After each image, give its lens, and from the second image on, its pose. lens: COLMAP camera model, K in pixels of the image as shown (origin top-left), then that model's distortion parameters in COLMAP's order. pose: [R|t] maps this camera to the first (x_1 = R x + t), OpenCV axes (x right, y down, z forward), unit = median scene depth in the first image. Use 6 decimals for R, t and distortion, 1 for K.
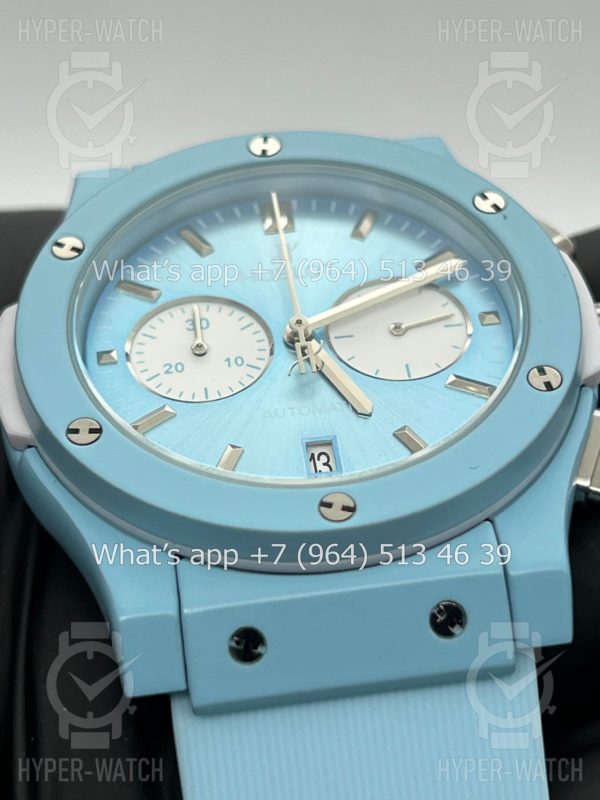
lens RADIAL K [[1841.5, 0, 302.5], [0, 1841.5, 396.9], [0, 0, 1]] dist [0.242815, 0.000000]
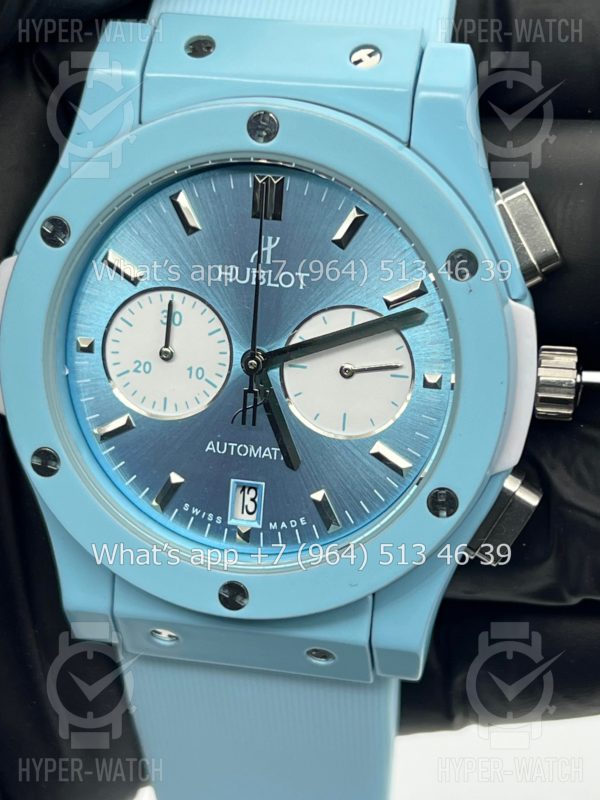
lens RADIAL K [[1841.5, 0, 304.7], [0, 1841.5, 398.6], [0, 0, 1]] dist [0.242815, 0.000000]
pose [[0.965388, 0.230446, -0.122149, 0.164294], [-0.045664, 0.610438, 0.790747, -0.884342], [0.256789, -0.757800, 0.599832, 0.342688]]
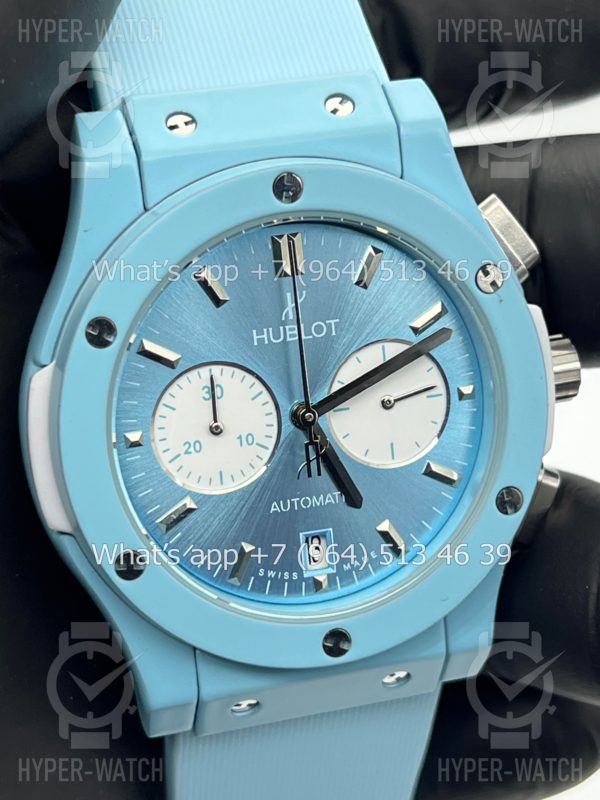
lens RADIAL K [[1841.5, 0, 296.9], [0, 1841.5, 404.6], [0, 0, 1]] dist [0.242815, 0.000000]
pose [[0.957791, -0.004381, 0.287431, -0.326292], [-0.215785, 0.649666, 0.728952, -0.848547], [-0.189928, -0.760207, 0.621299, 0.319594]]
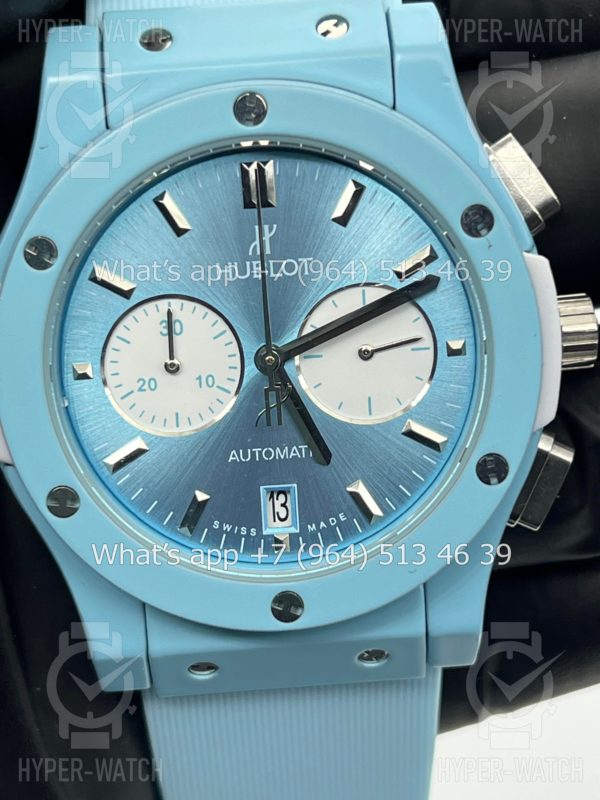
lens RADIAL K [[1841.5, 0, 297.6], [0, 1841.5, 399.6], [0, 0, 1]] dist [0.242815, 0.000000]
pose [[0.996574, 0.066104, 0.049714, -0.036121], [-0.080957, 0.656419, 0.750040, -0.795753], [0.016947, -0.751494, 0.659522, 0.306770]]
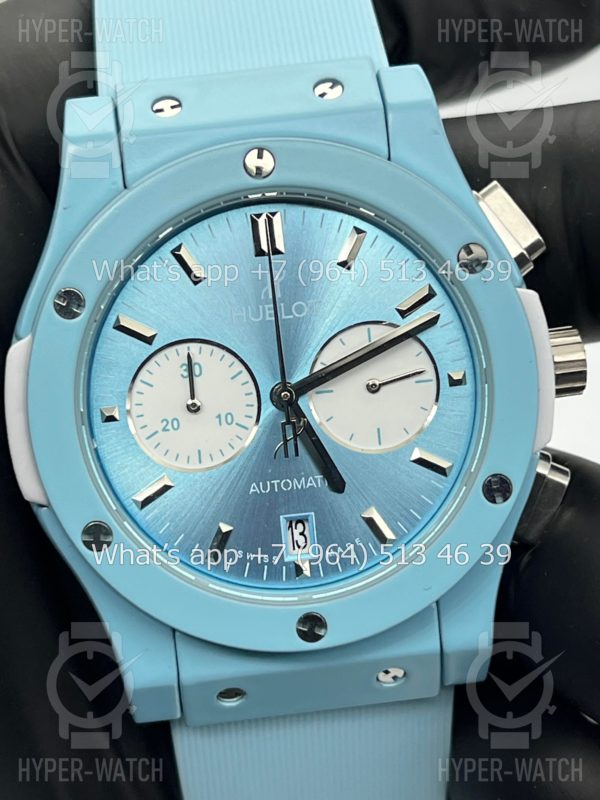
lens RADIAL K [[1841.5, 0, 294.1], [0, 1841.5, 403.3], [0, 0, 1]] dist [0.242815, 0.000000]
pose [[0.996361, 0.028073, 0.080484, -0.084912], [-0.076545, 0.710113, 0.699915, -0.805076], [-0.037504, -0.703528, 0.709677, 0.217125]]
